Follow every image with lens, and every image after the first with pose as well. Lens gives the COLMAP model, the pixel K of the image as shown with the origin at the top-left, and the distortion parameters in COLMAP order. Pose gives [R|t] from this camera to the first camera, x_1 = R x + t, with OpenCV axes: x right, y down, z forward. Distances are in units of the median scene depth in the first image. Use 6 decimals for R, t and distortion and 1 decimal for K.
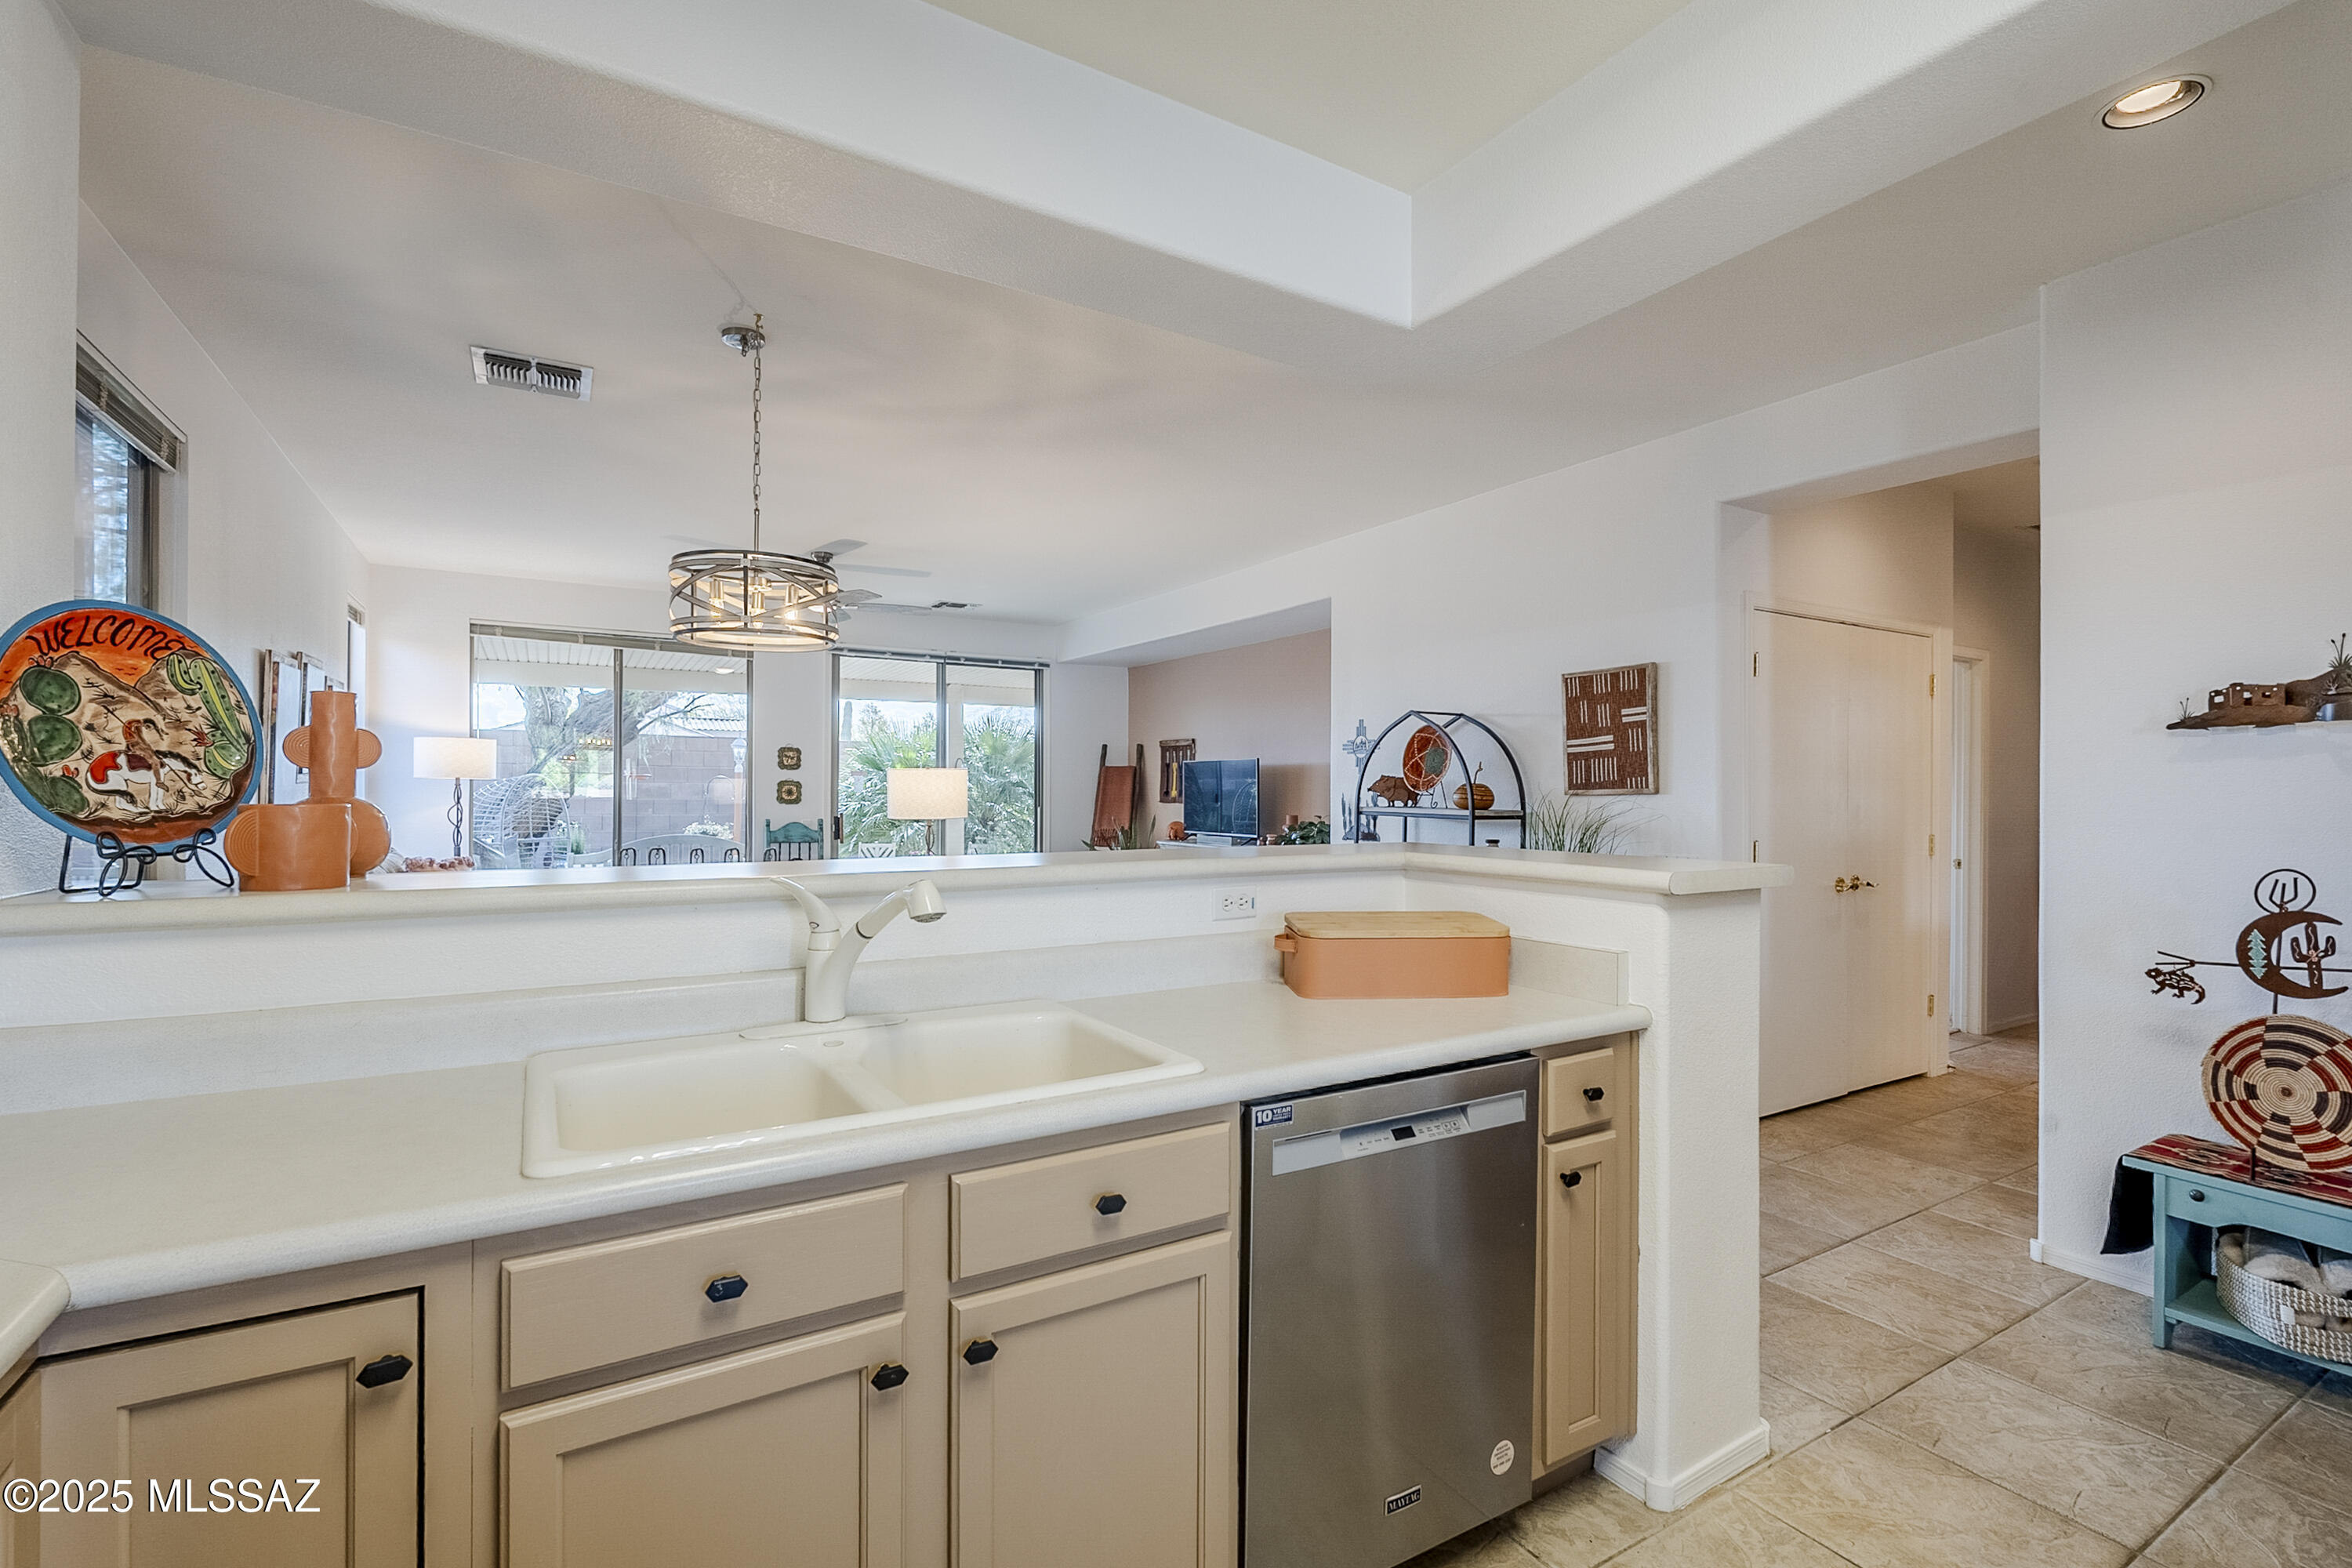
lens RADIAL K [[1057.0, 0, 1177.3], [0, 1057.0, 788.3], [0, 0, 1]] dist [-0.001227, -0.000637]
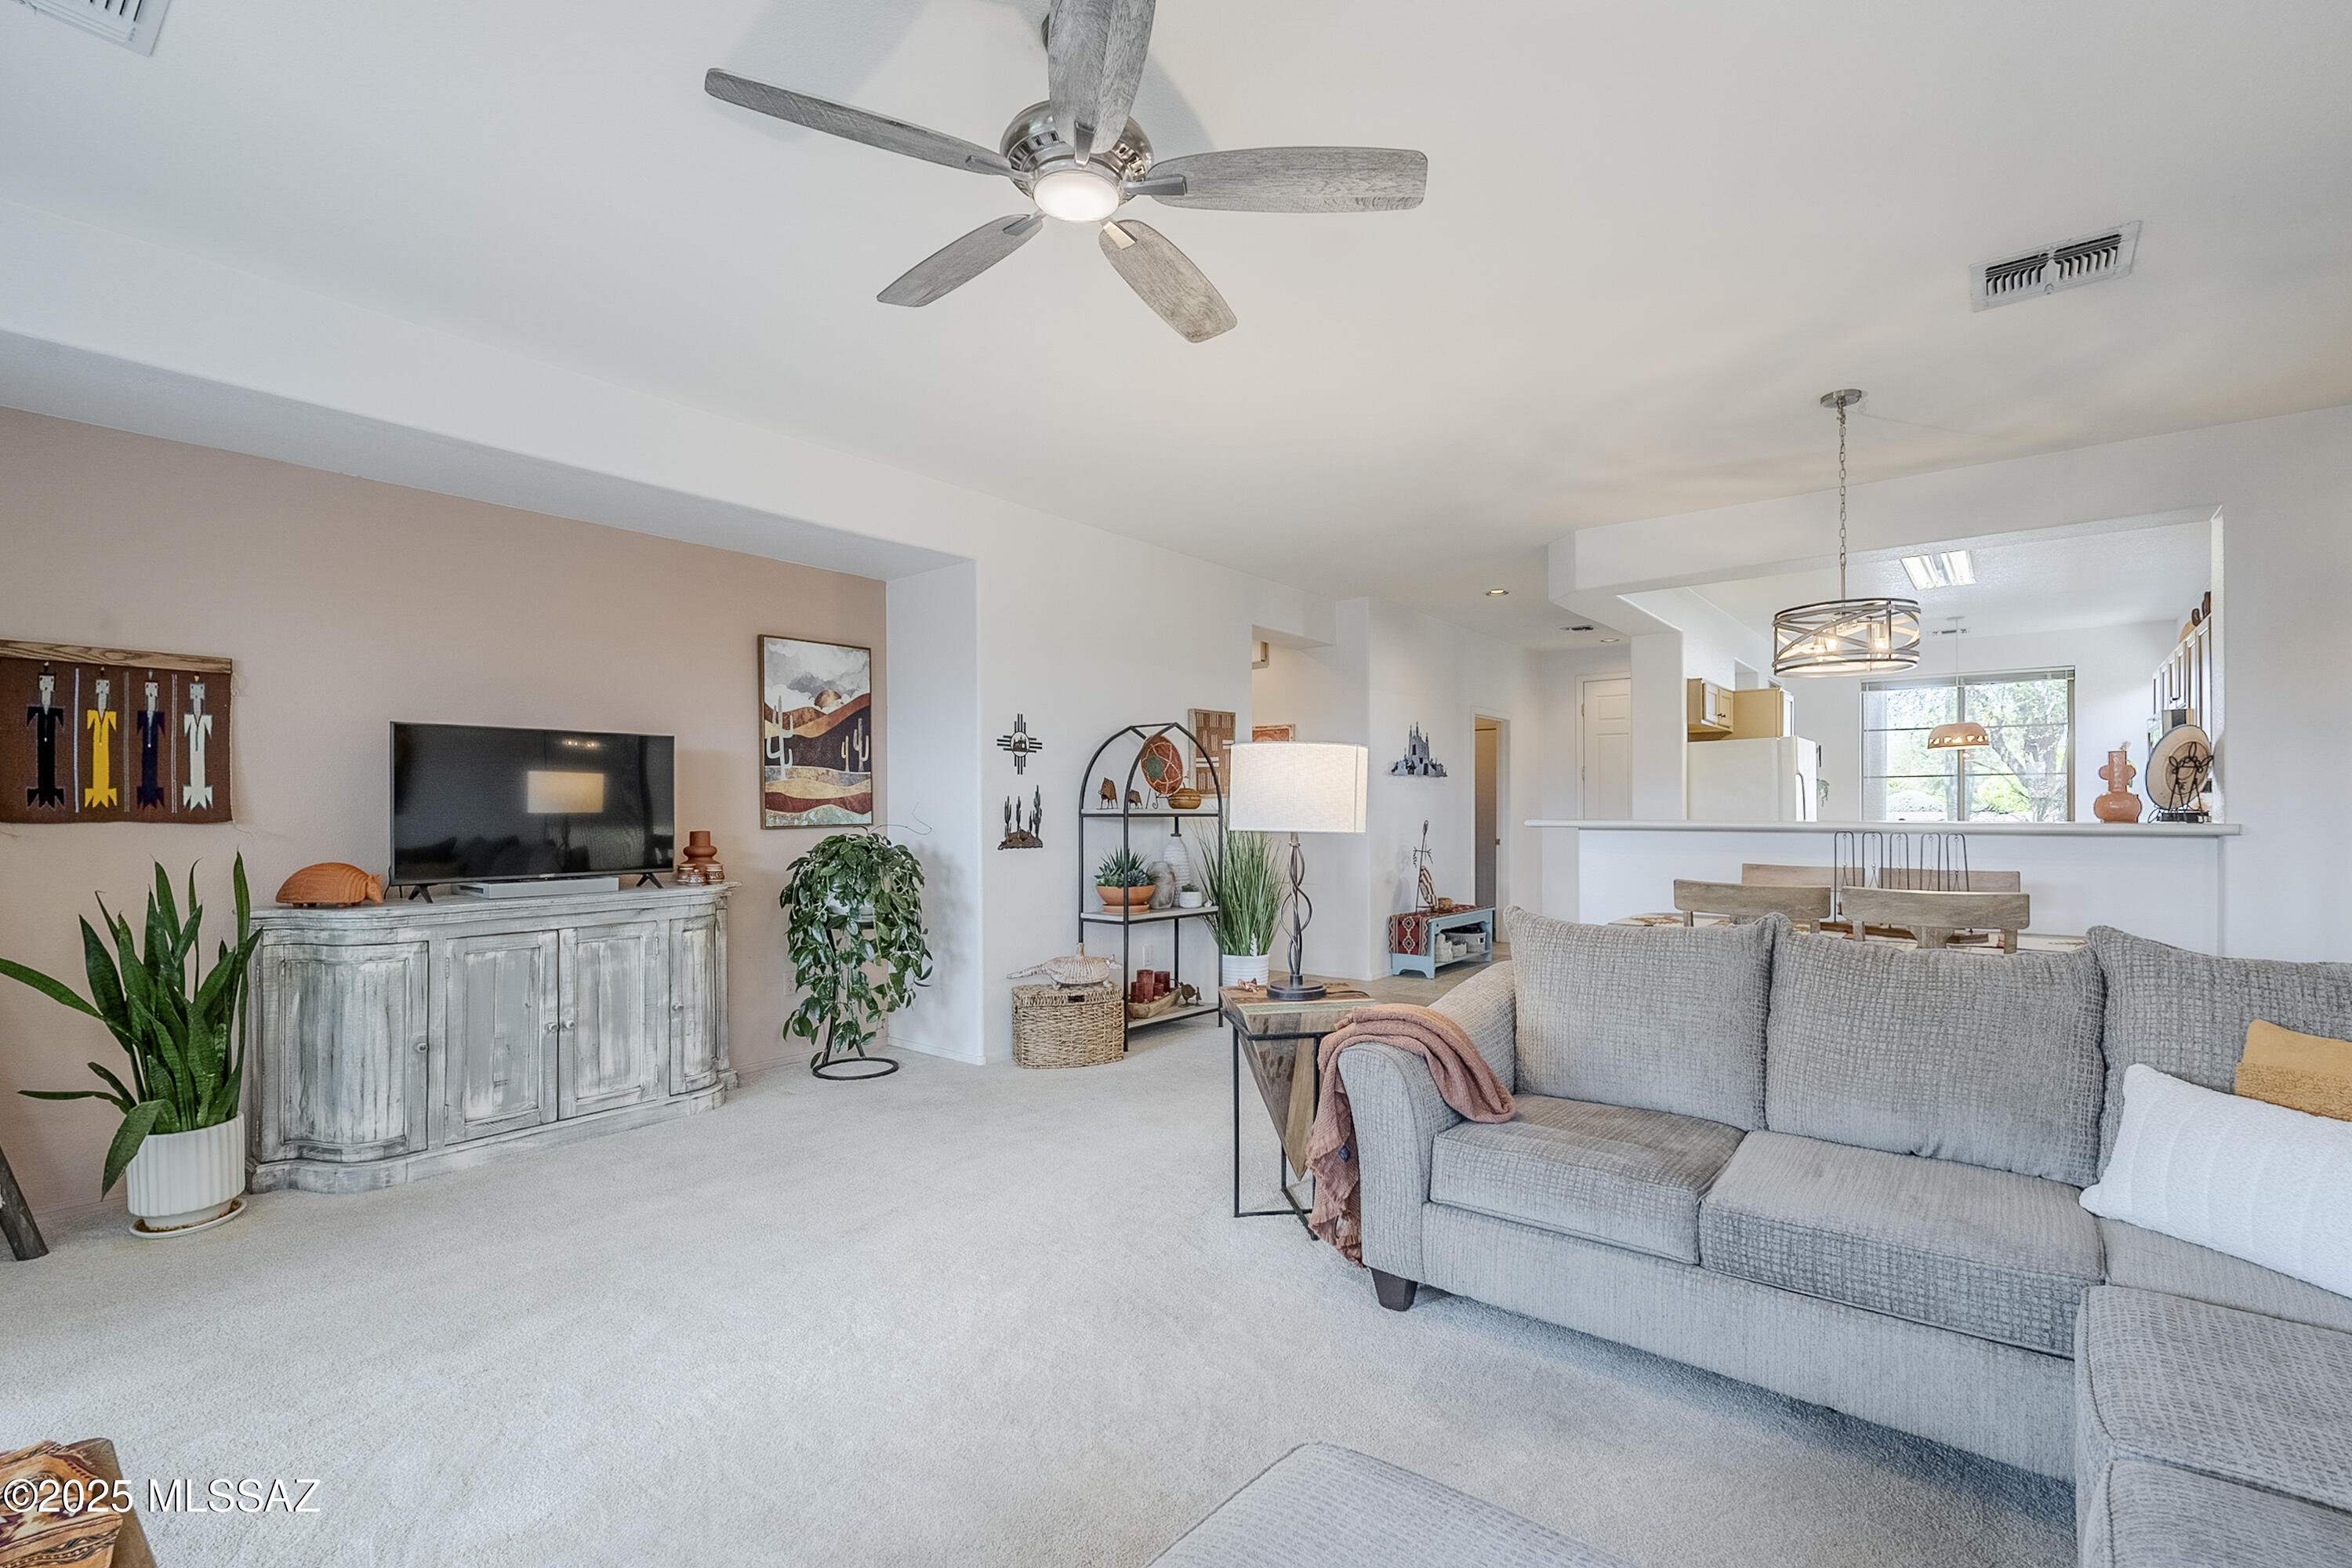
lens RADIAL K [[1057.0, 0, 1160.0], [0, 1057.0, 805.3], [0, 0, 1]] dist [-0.001227, -0.000637]
pose [[-0.309326, -0.000632, 0.950956, -0.536921], [-0.002572, 0.999997, -0.000172, 0.009334], [-0.950952, -0.002499, -0.309327, 0.865751]]
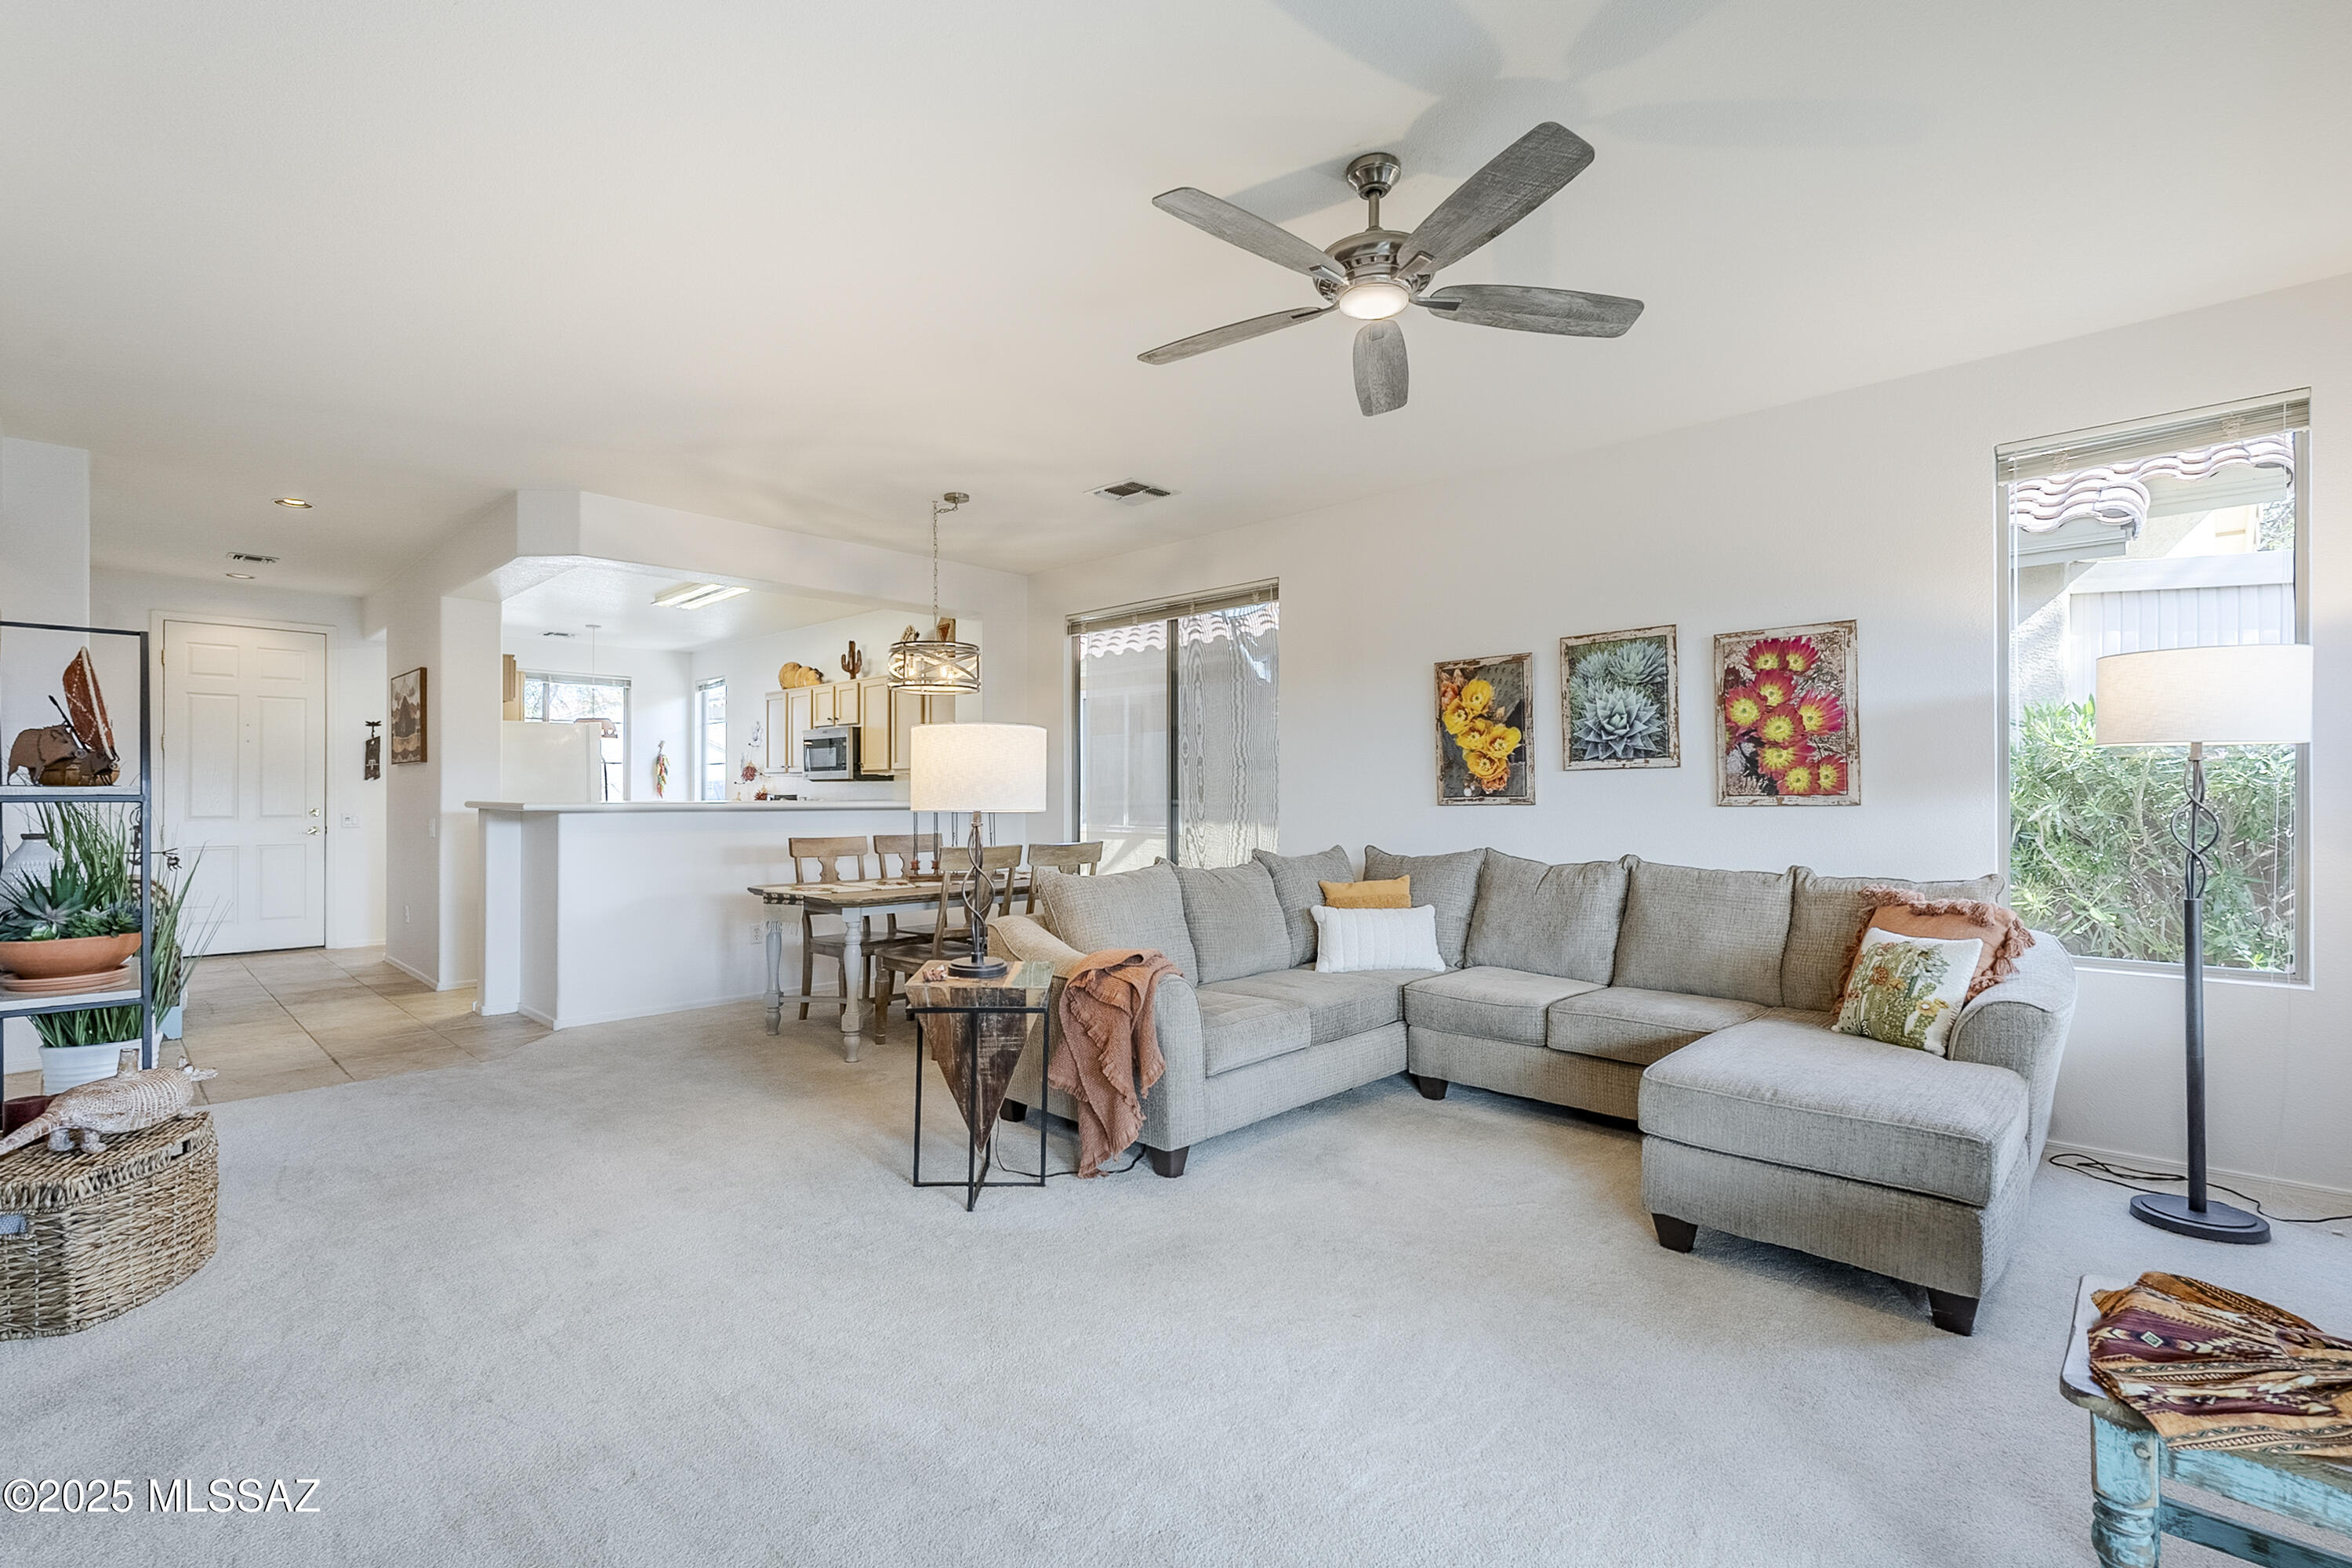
lens RADIAL K [[1057.0, 0, 1161.3], [0, 1057.0, 792.2], [0, 0, 1]] dist [-0.001227, -0.000637]
pose [[-0.971953, -0.008532, -0.235019, -0.141449], [-0.007371, 0.999956, -0.005818, 0.013232], [0.235058, -0.003922, -0.971973, 1.107017]]
